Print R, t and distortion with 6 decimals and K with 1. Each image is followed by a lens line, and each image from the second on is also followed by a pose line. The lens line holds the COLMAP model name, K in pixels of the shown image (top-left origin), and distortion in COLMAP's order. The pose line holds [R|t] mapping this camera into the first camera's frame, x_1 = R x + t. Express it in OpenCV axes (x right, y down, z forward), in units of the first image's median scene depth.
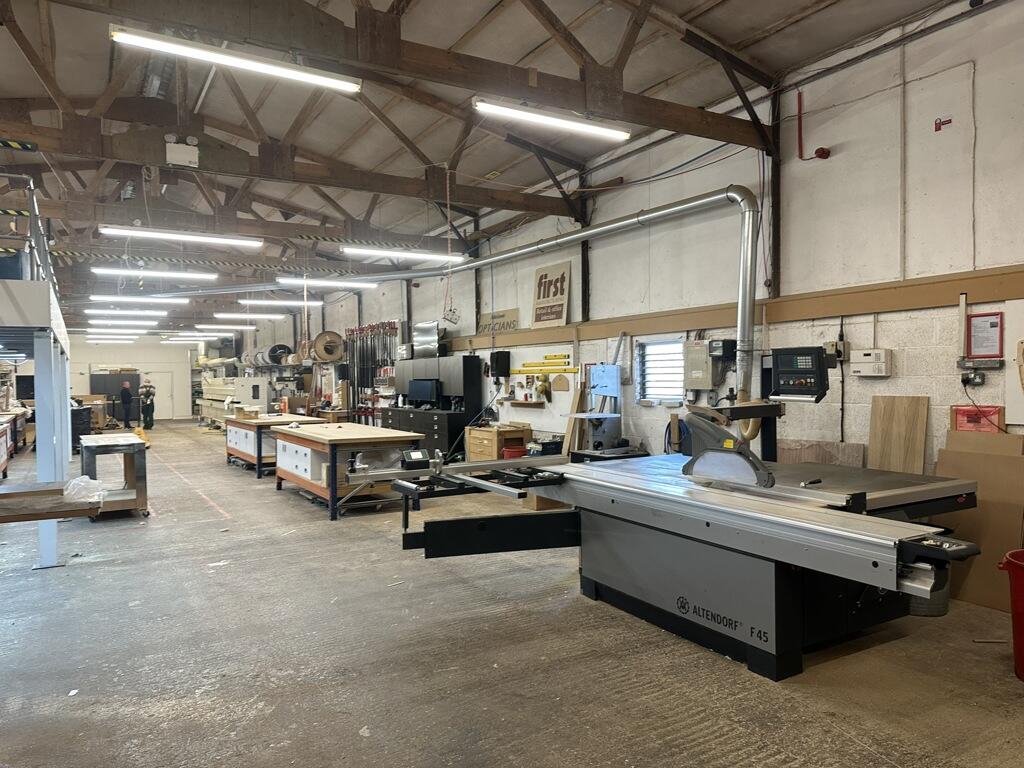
lens RADIAL K [[718.9, 0, 510.0], [0, 718.9, 389.9], [0, 0, 1]] dist [0.045426, -0.058229]
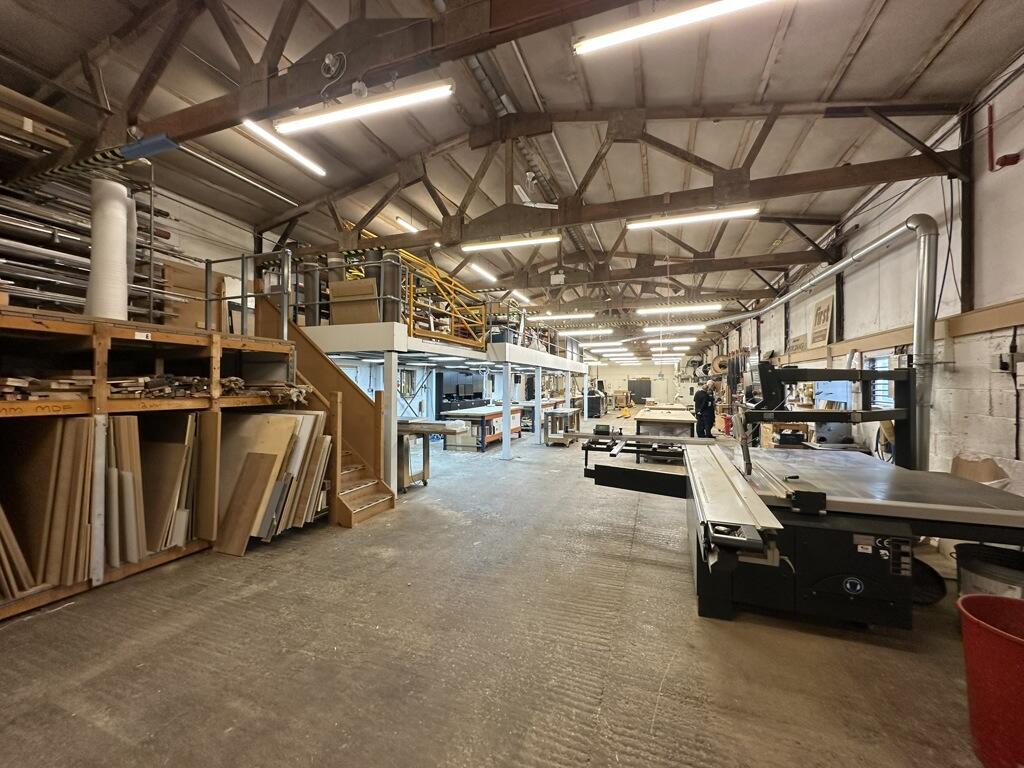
lens RADIAL K [[407.7, 0, 511.5], [0, 407.7, 381.5], [0, 0, 1]] dist [-0.008114, -0.000606]
pose [[0.626686, 0.009610, -0.779213, 0.437052], [-0.023909, 0.999690, -0.006900, -0.009844], [0.778905, 0.022954, 0.626721, 0.150465]]
